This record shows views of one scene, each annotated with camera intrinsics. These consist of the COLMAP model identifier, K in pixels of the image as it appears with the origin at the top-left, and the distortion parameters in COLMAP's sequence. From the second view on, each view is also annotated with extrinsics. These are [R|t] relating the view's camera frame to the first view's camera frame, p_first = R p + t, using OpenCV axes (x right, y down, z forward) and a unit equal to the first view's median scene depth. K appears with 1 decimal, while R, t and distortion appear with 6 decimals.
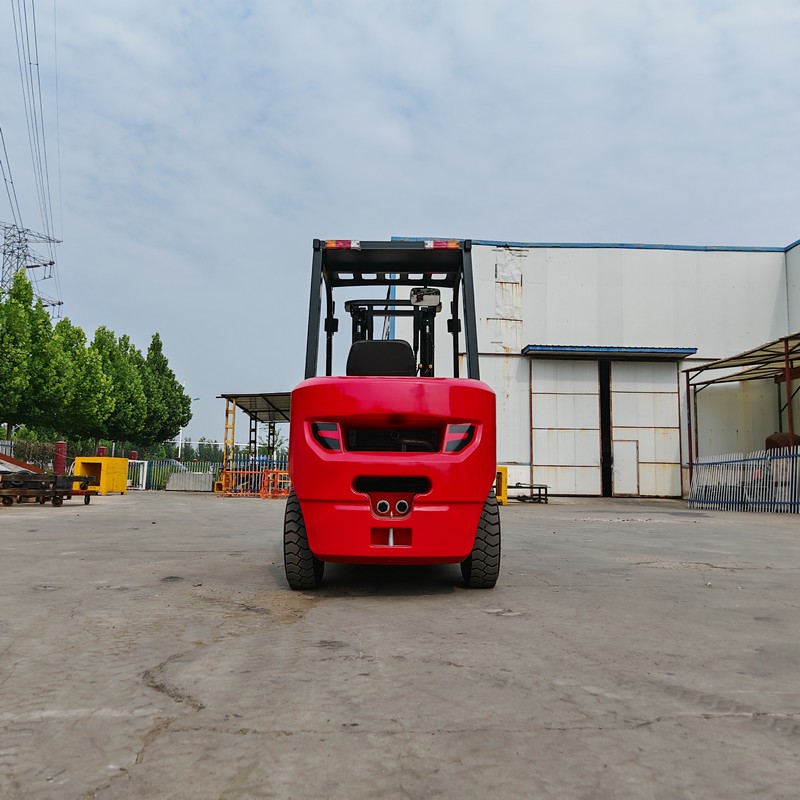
lens RADIAL K [[731.9, 0, 400.0], [0, 731.9, 400.0], [0, 0, 1]] dist [0.087529, -0.072229]
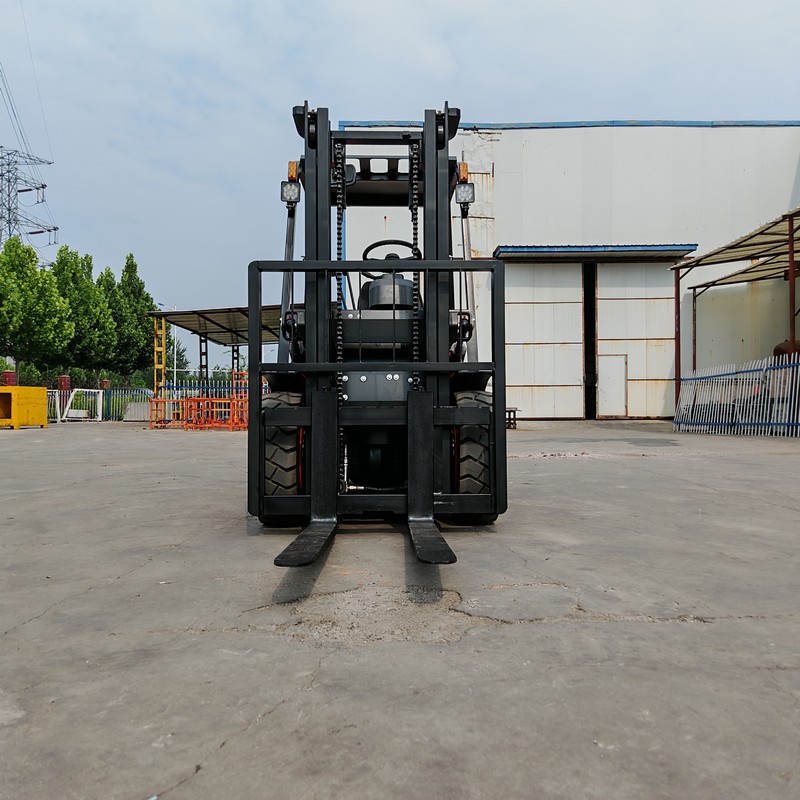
lens RADIAL K [[731.9, 0, 400.0], [0, 731.9, 400.0], [0, 0, 1]] dist [0.087529, -0.072229]
pose [[0.999108, -0.020419, -0.036955, 0.085205], [0.024095, 0.994500, 0.101926, 0.012936], [0.034670, -0.102726, 0.994105, 0.119071]]
